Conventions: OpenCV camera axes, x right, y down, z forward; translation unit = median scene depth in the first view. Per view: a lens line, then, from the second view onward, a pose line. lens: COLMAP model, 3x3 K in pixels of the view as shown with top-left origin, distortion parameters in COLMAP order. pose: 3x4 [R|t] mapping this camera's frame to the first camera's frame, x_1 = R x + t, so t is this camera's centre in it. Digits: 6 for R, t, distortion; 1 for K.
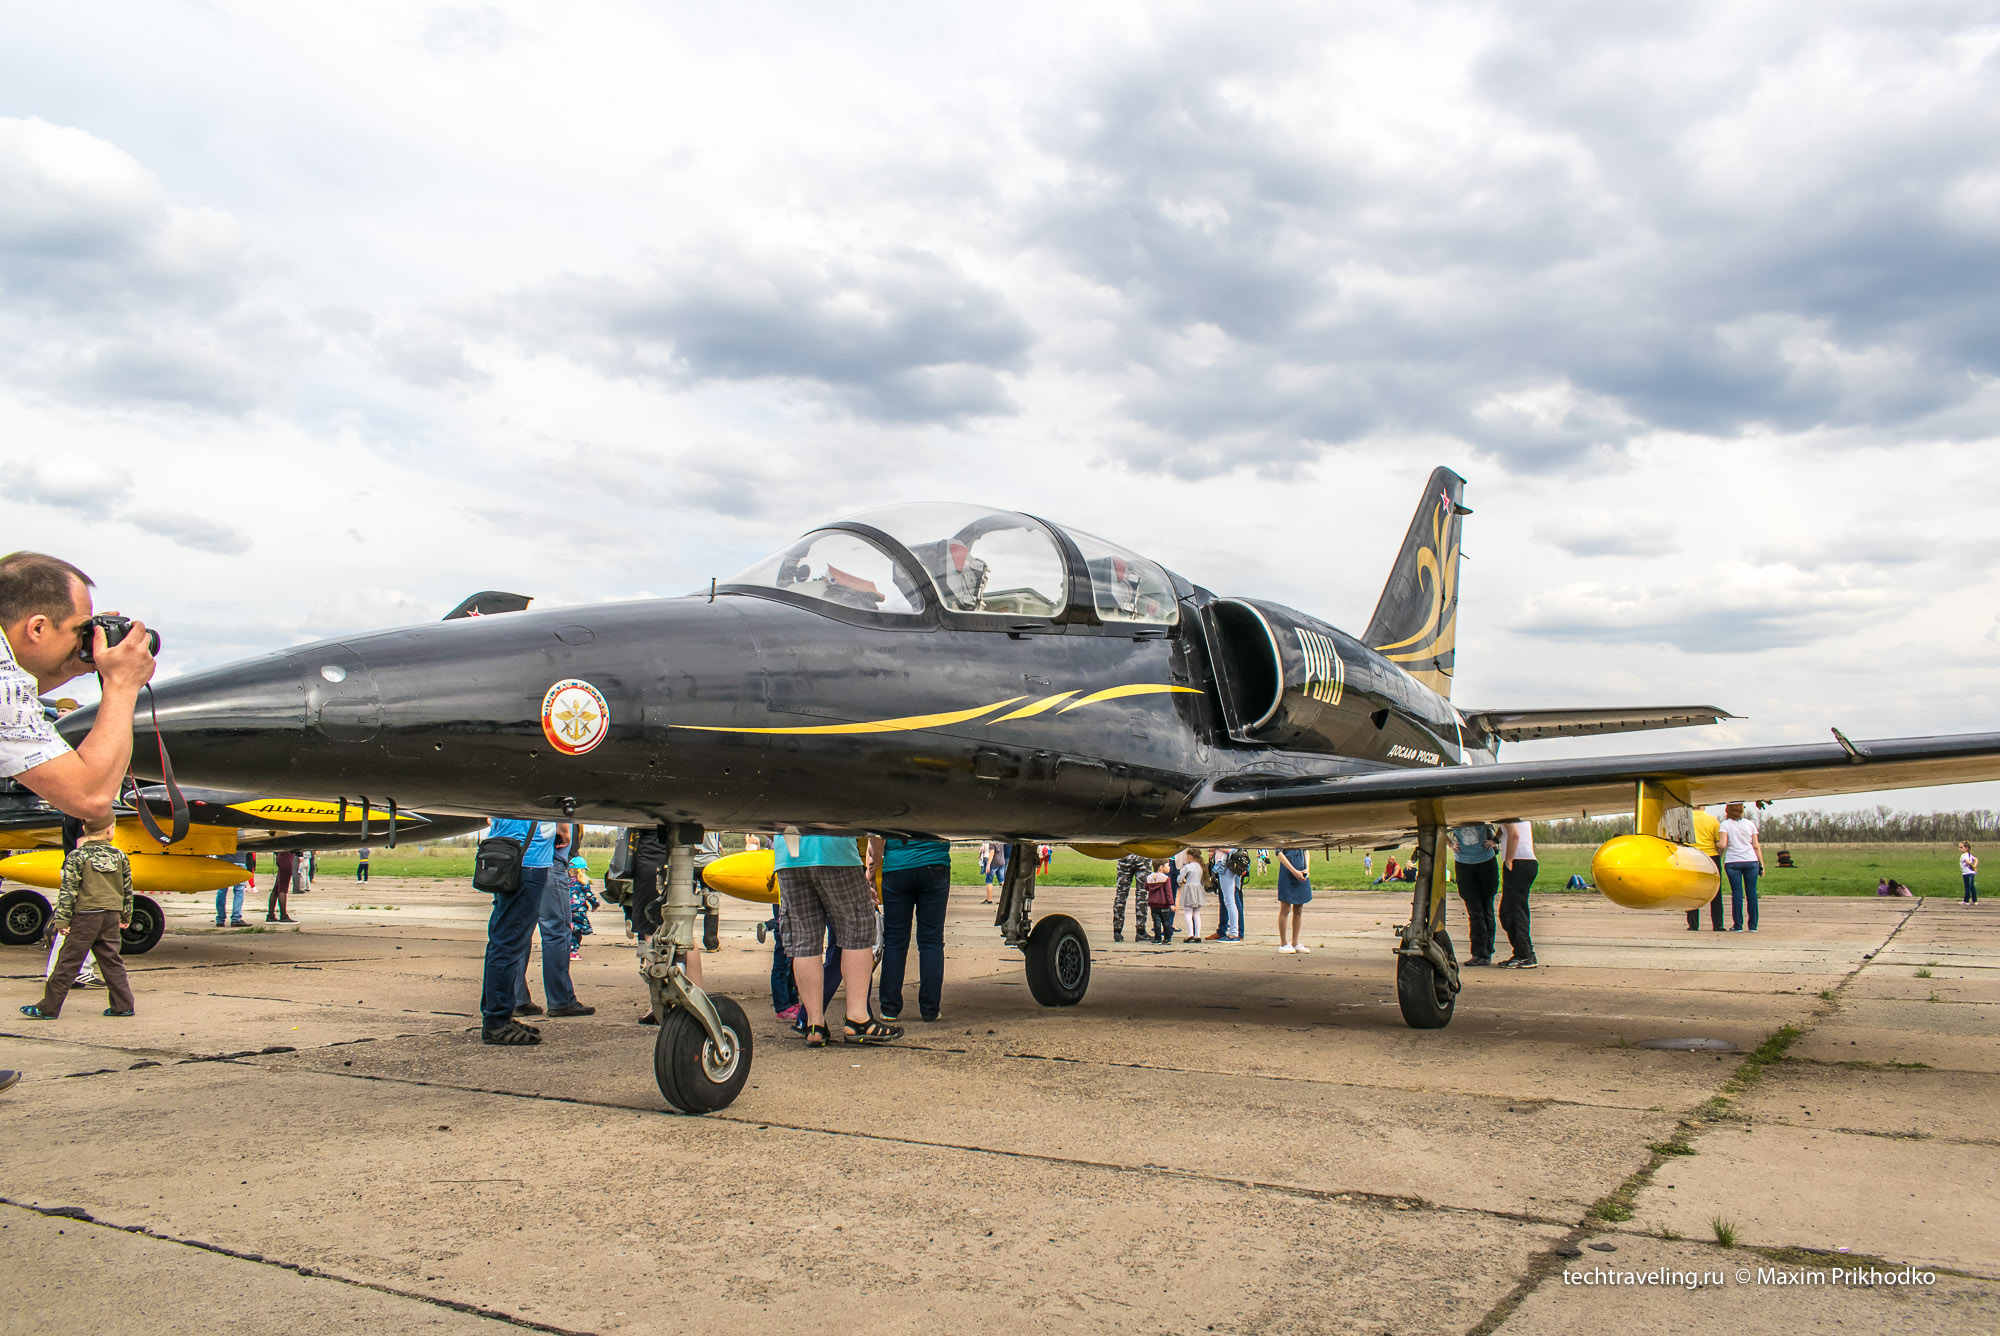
lens RADIAL K [[1609.8, 0, 946.3], [0, 1609.8, 631.3], [0, 0, 1]] dist [-0.010120, 0.016584]
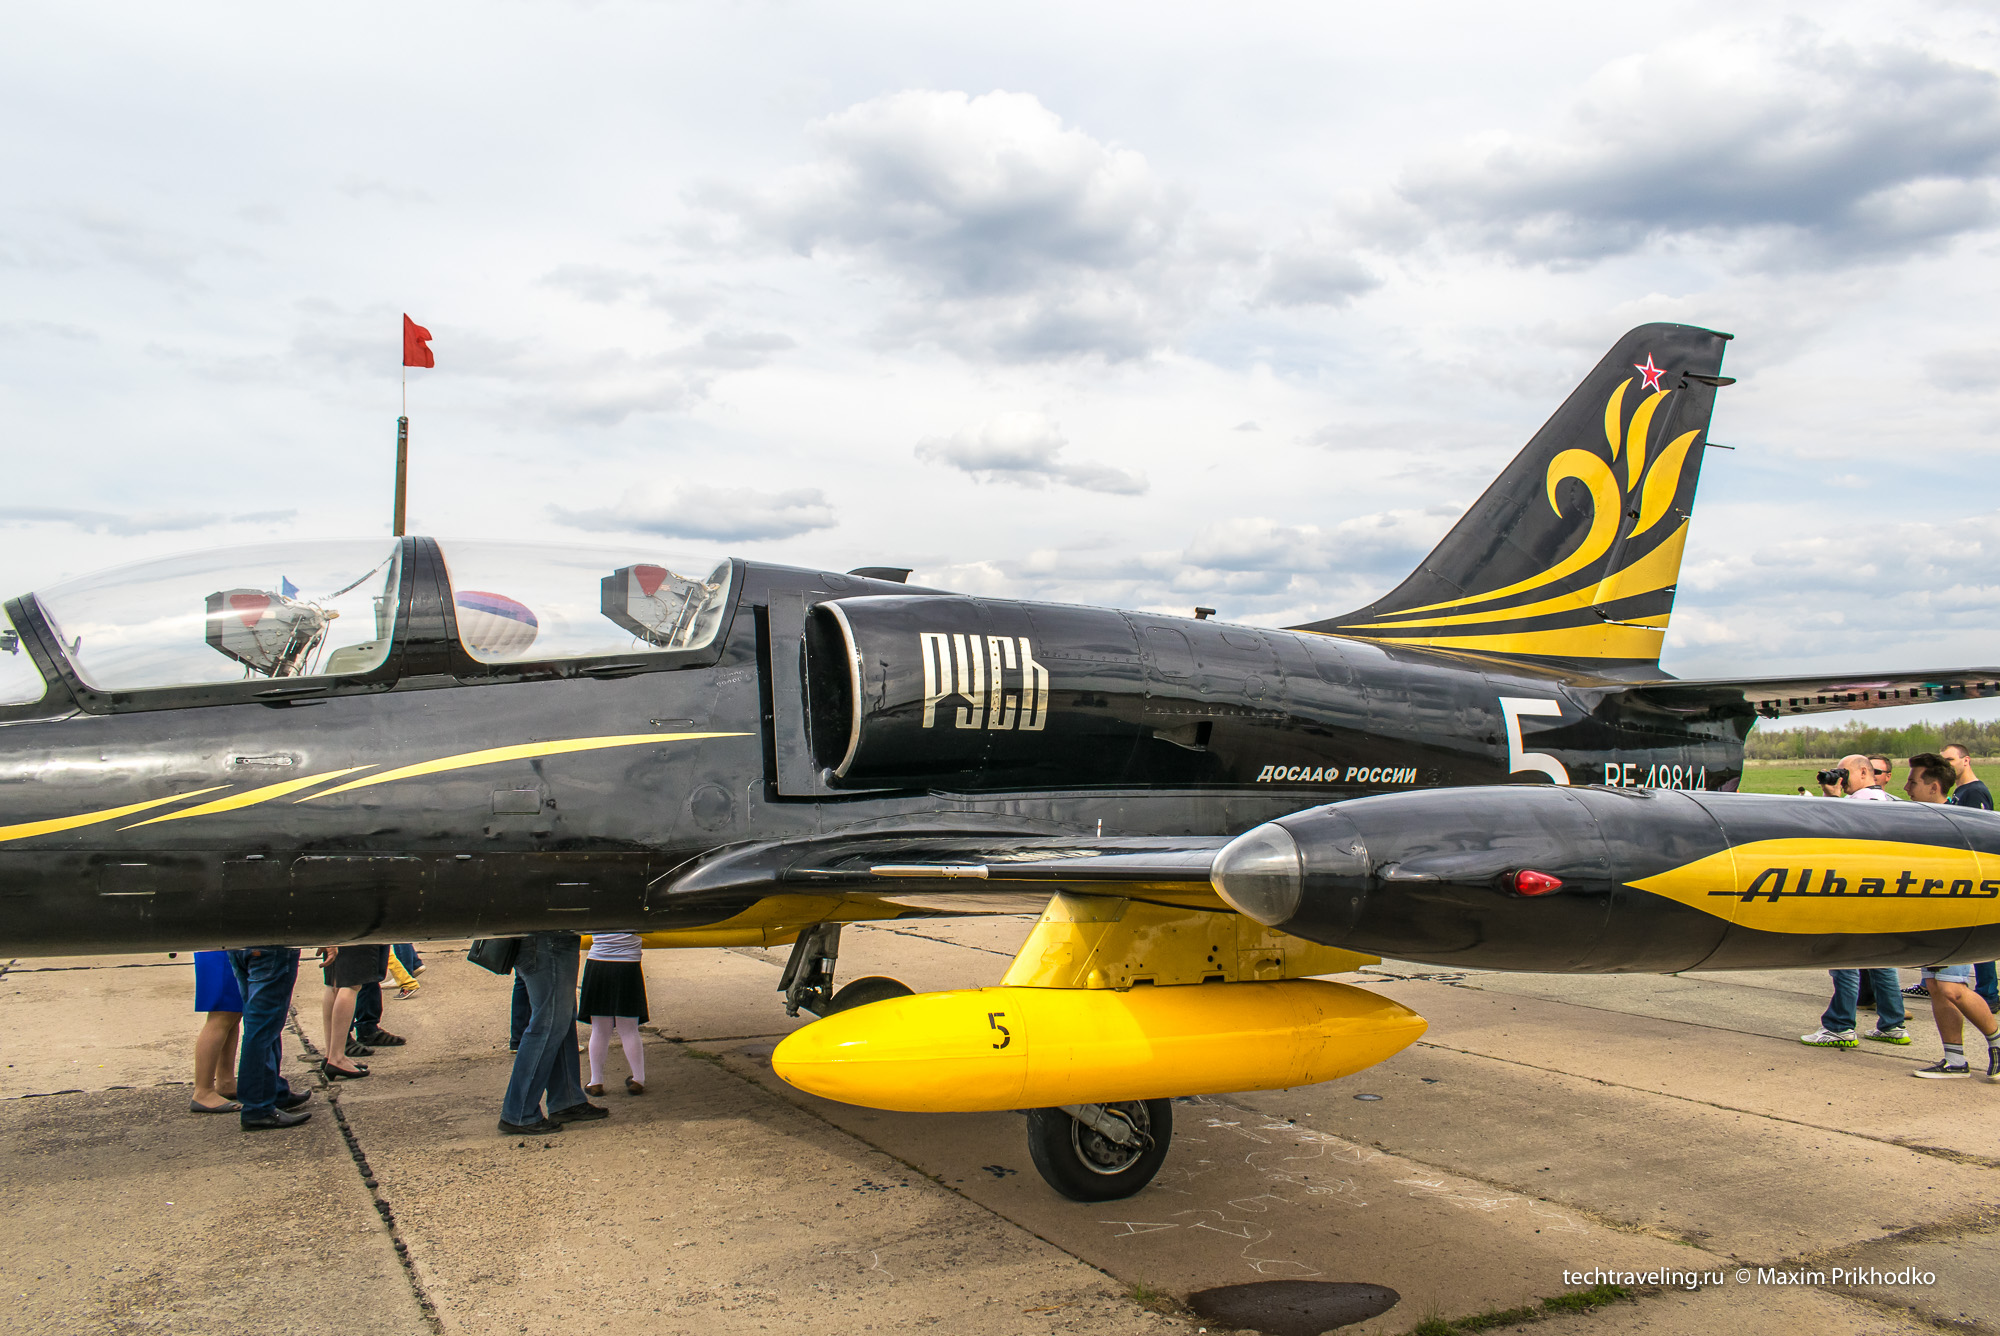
lens RADIAL K [[1609.8, 0, 1013.9], [0, 1609.8, 678.0], [0, 0, 1]] dist [-0.010120, 0.016584]
pose [[0.862698, -0.035606, -0.504464, 0.552578], [0.079705, 0.994624, 0.066102, -0.023861], [0.499399, -0.097235, 0.860899, 0.351399]]
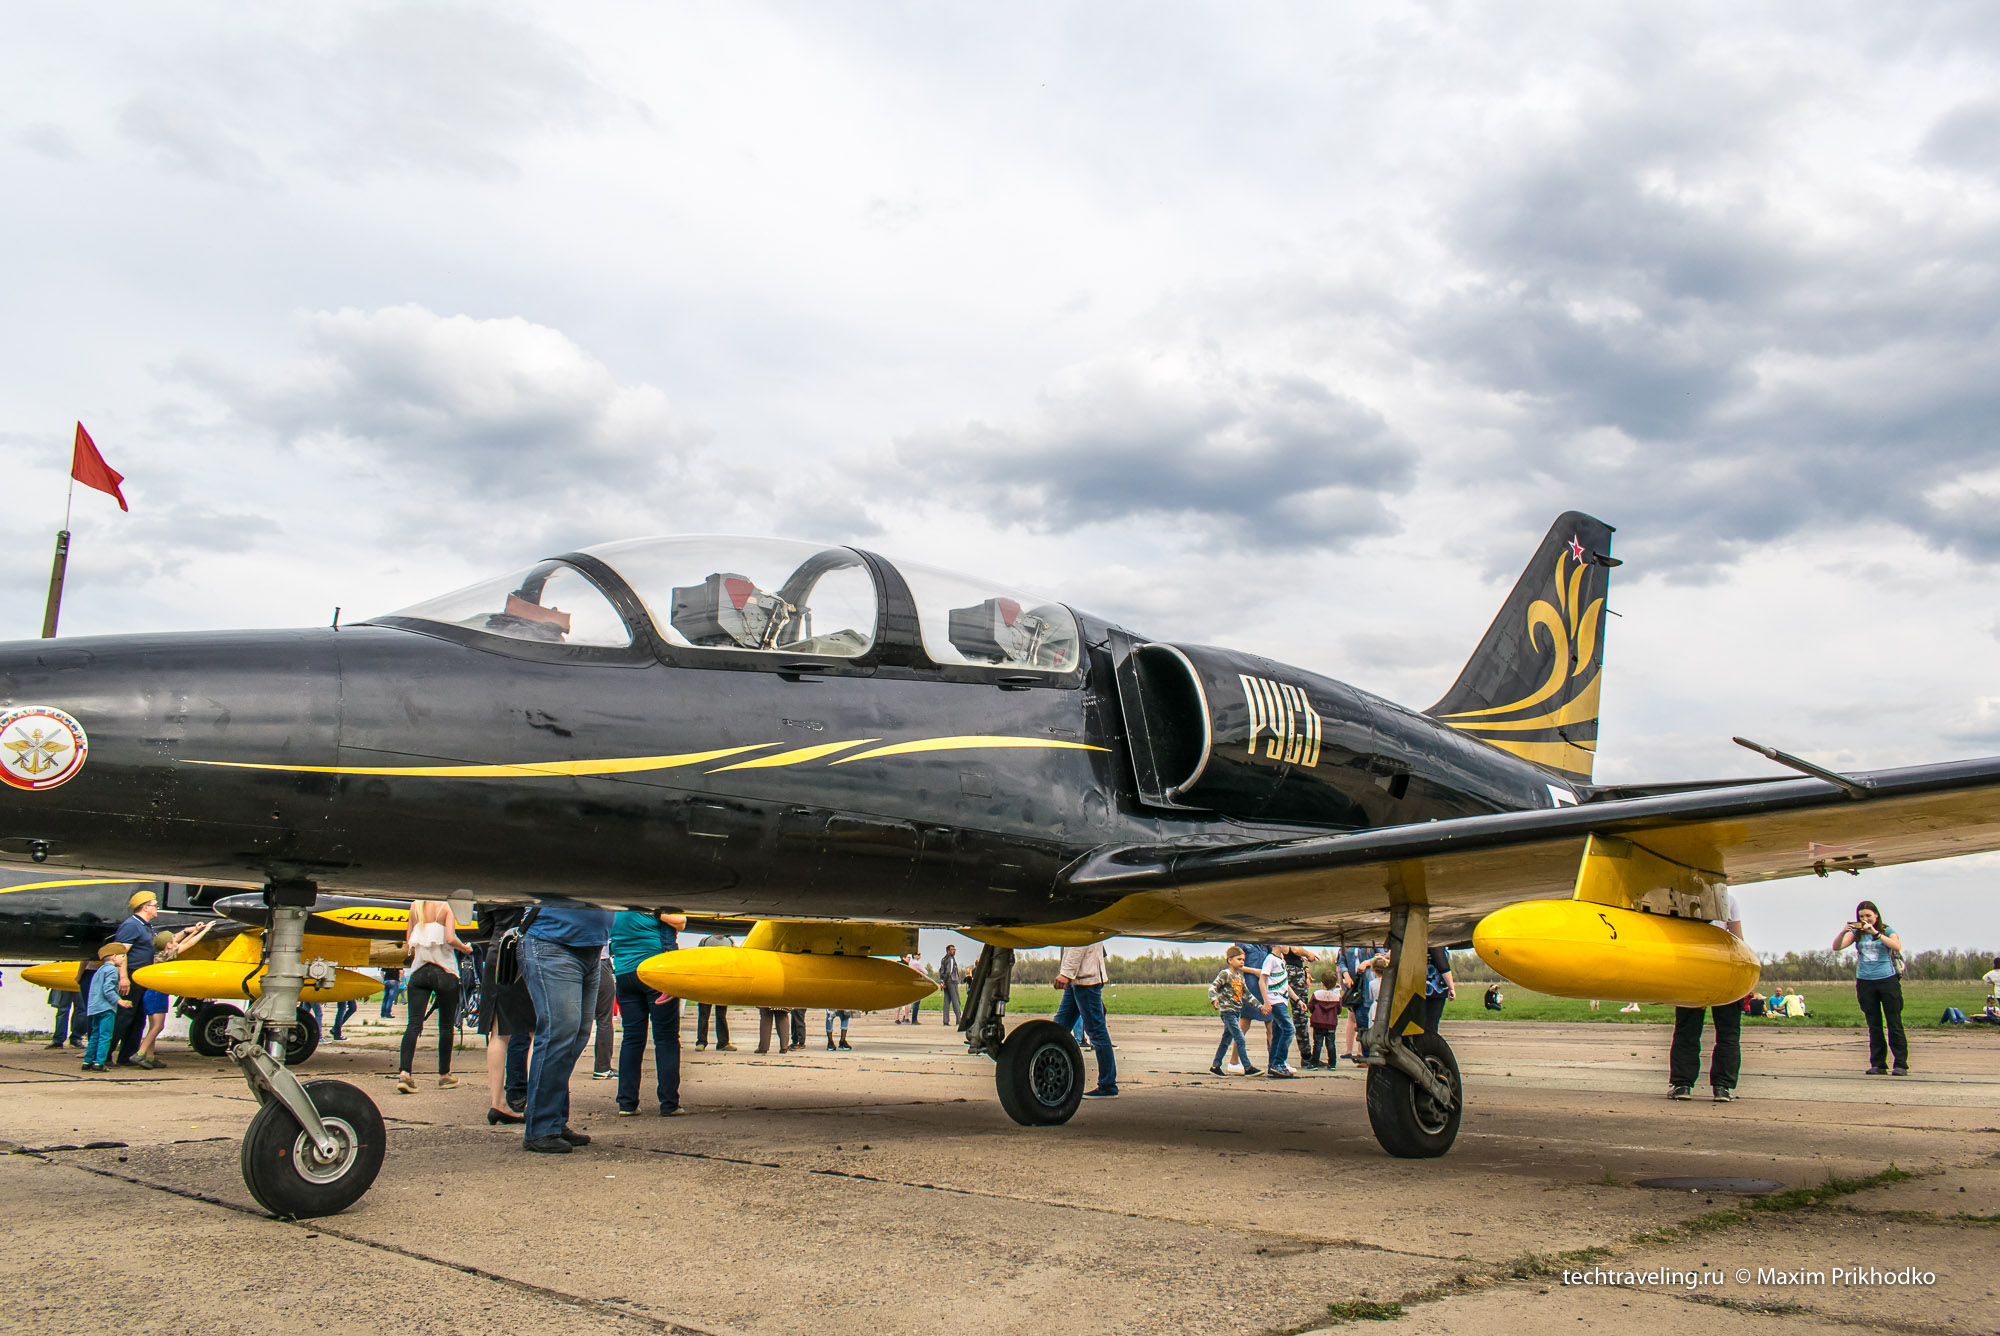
lens RADIAL K [[1609.8, 0, 978.0], [0, 1609.8, 657.1], [0, 0, 1]] dist [-0.010120, 0.016584]
pose [[0.973686, -0.044670, -0.223472, 0.241861], [0.029092, 0.996942, -0.072524, 0.041575], [0.226029, 0.064114, 0.972008, 0.127025]]
